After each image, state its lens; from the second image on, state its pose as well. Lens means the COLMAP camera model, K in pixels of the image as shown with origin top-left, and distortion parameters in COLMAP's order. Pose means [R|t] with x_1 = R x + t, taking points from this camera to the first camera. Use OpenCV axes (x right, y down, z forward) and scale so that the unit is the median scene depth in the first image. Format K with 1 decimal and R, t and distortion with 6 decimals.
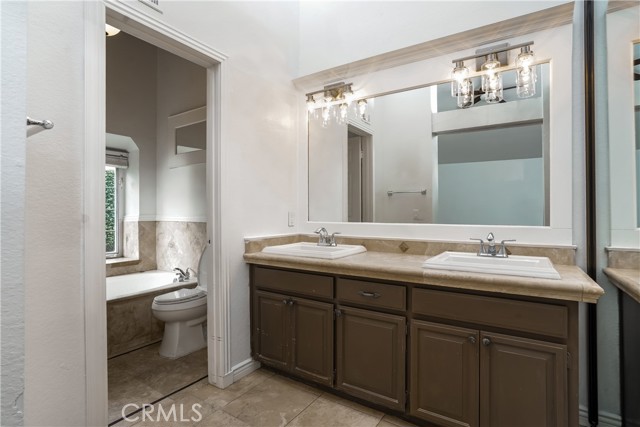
lens RADIAL K [[302.1, 0, 325.1], [0, 302.1, 213.9], [0, 0, 1]] dist [-0.002789, 0.002499]
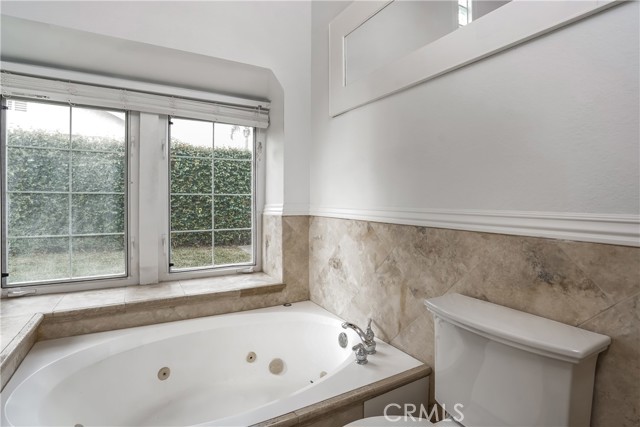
lens RADIAL K [[302.1, 0, 319.0], [0, 302.1, 210.3], [0, 0, 1]] dist [-0.002789, 0.002499]
pose [[0.893798, 0.021005, -0.447978, -0.298899], [-0.008018, 0.999491, 0.030866, -0.003976], [0.448399, -0.023996, 0.893511, 0.517789]]
